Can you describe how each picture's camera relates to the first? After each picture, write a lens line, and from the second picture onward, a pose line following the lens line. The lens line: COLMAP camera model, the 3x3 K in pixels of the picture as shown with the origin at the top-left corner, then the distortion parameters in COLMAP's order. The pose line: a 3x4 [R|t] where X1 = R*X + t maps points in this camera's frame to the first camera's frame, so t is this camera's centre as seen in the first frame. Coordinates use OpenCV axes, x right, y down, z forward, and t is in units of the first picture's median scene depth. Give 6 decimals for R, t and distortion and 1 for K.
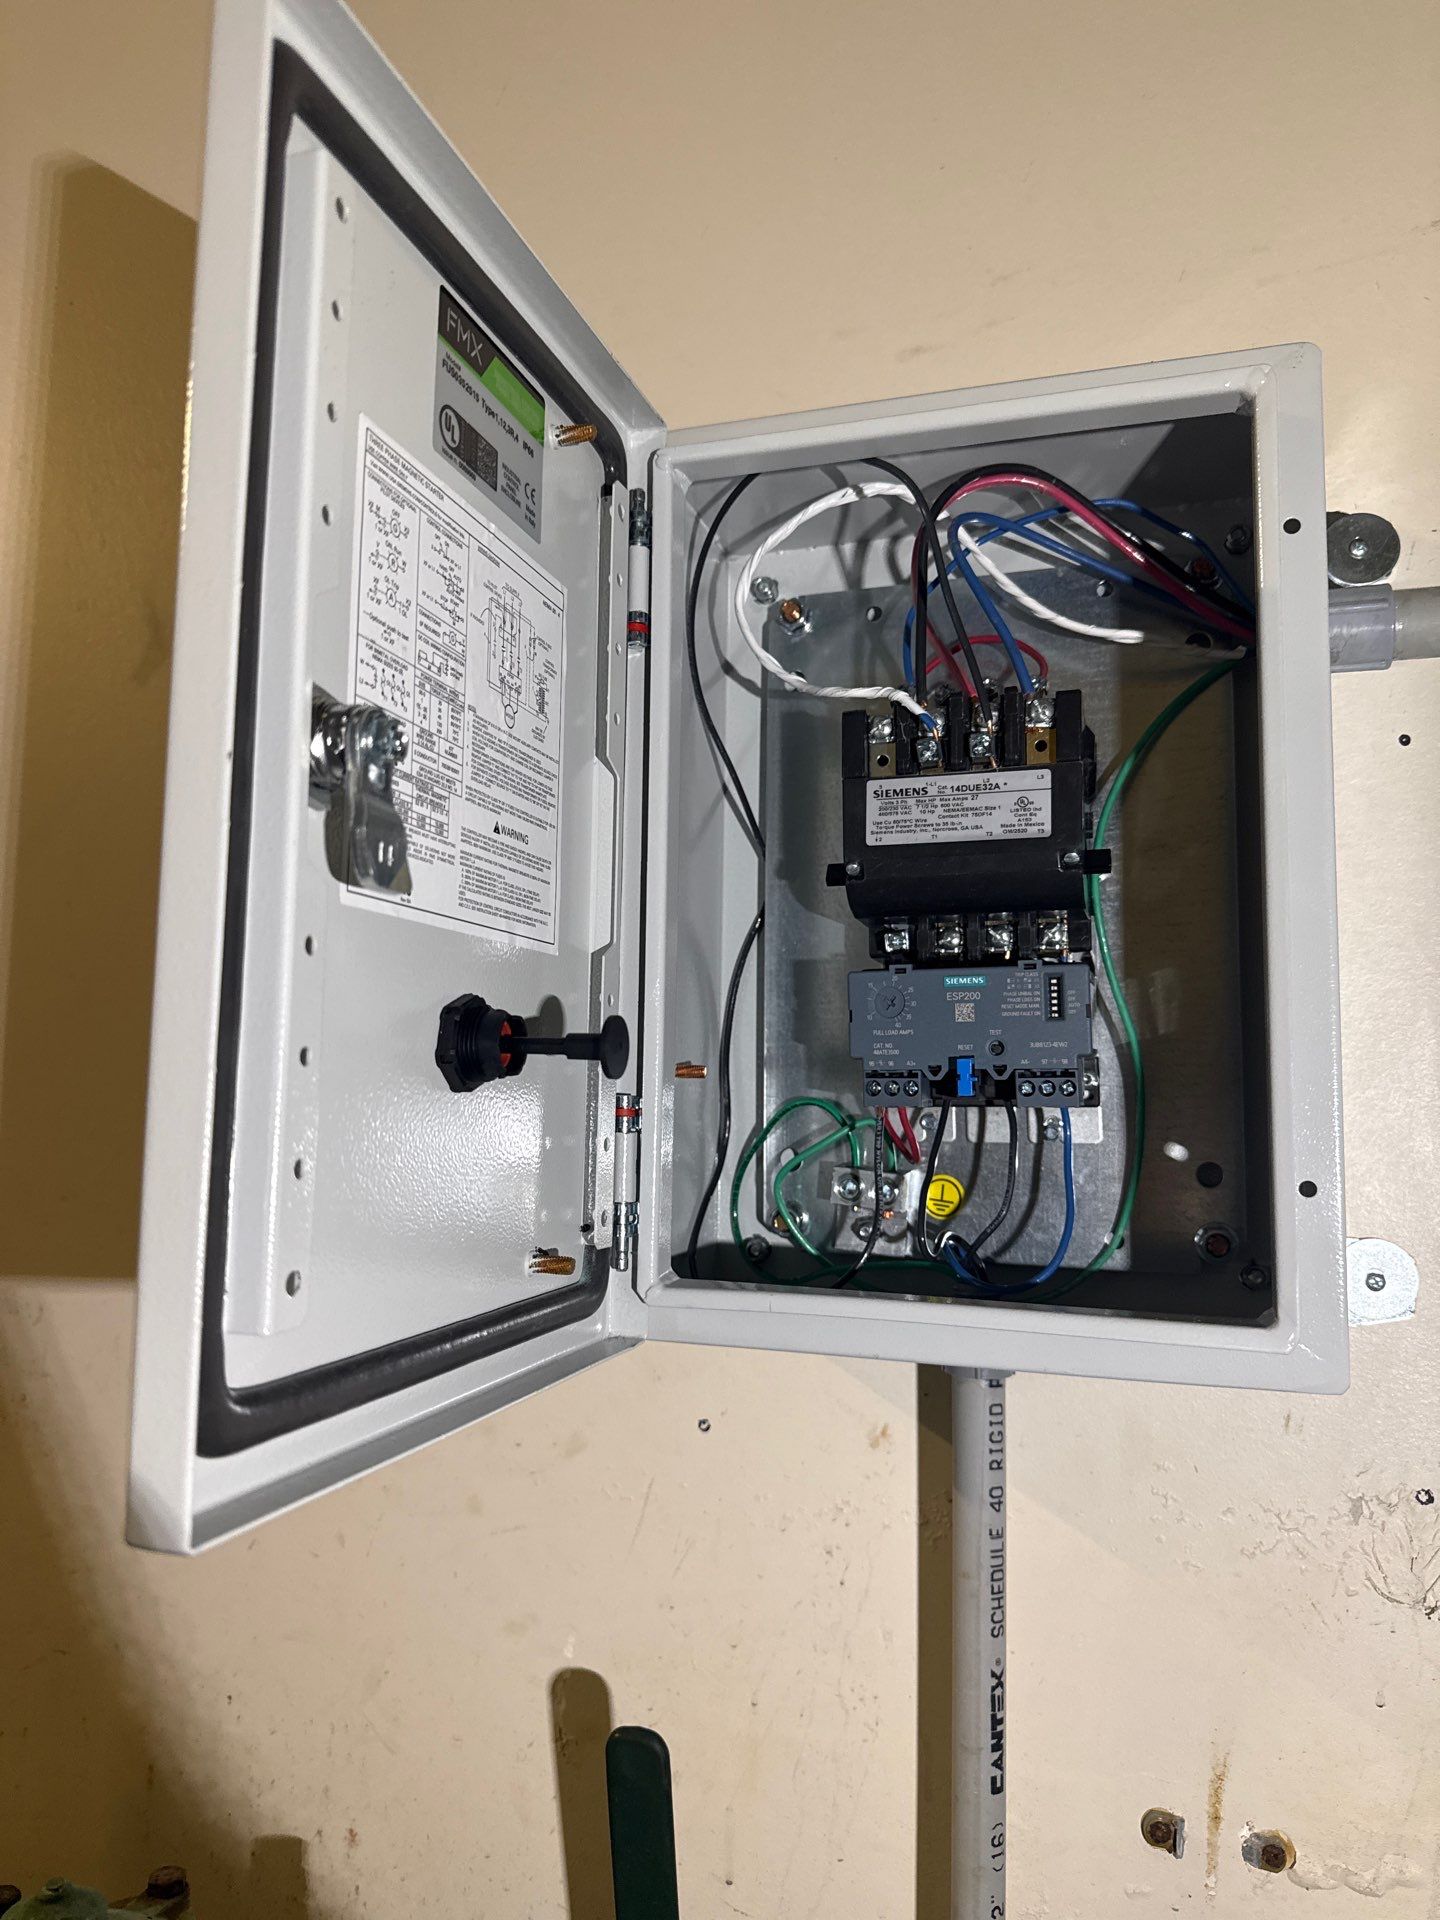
lens RADIAL K [[1482.6, 0, 699.7], [0, 1482.6, 953.2], [0, 0, 1]] dist [0.073752, -0.096519]
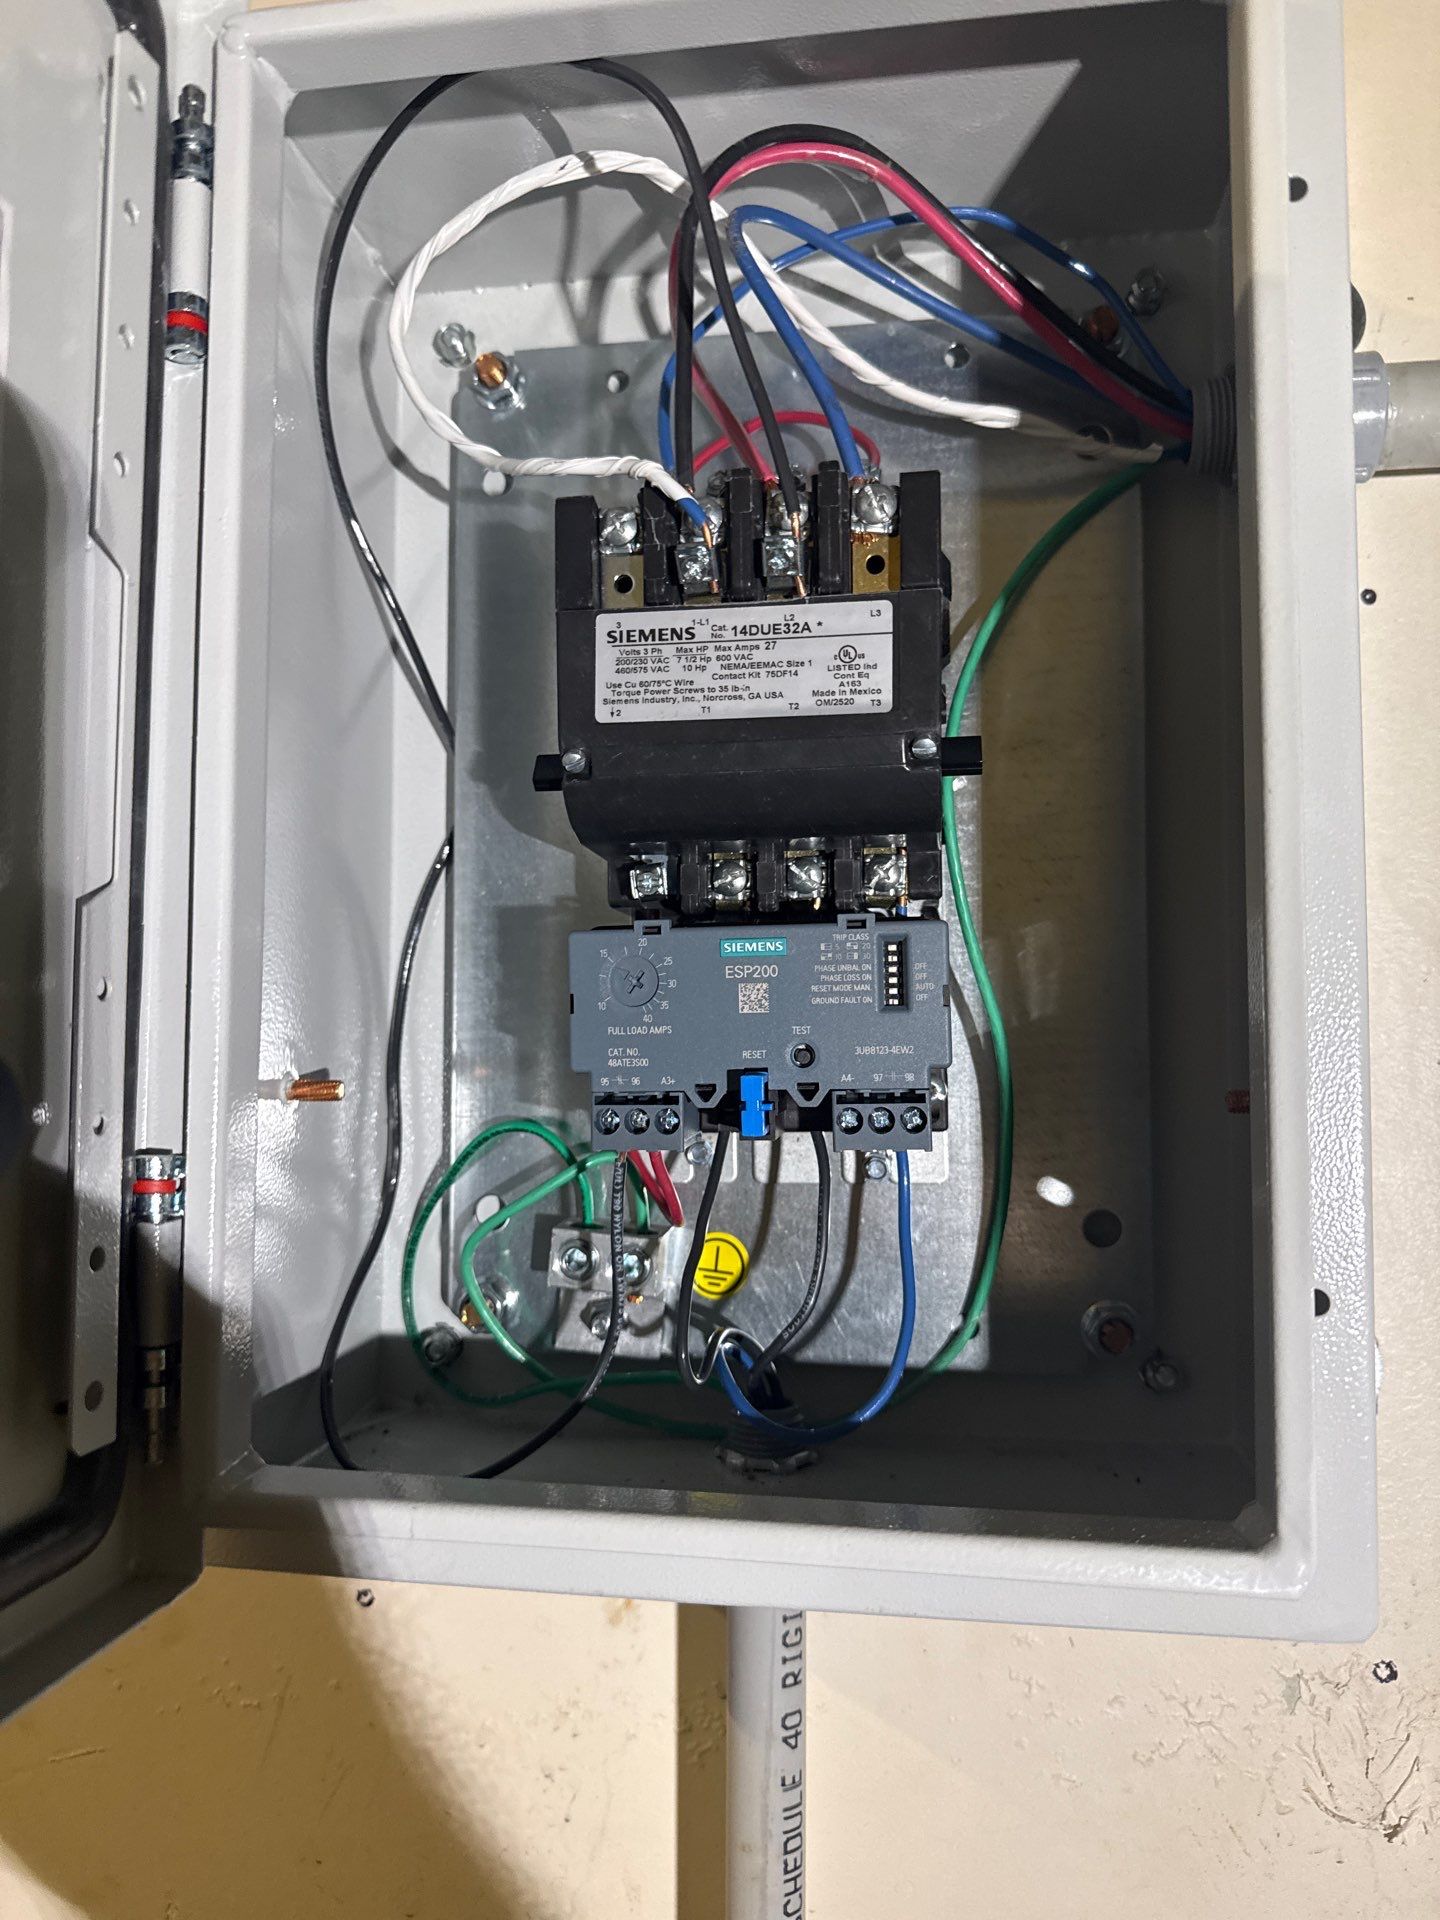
lens RADIAL K [[1482.6, 0, 732.8], [0, 1482.6, 975.9], [0, 0, 1]] dist [0.073752, -0.096519]
pose [[0.985608, -0.006095, 0.168936, 0.061458], [-0.004086, 0.998199, 0.059853, -0.005870], [-0.168996, -0.059682, 0.983808, 0.368954]]
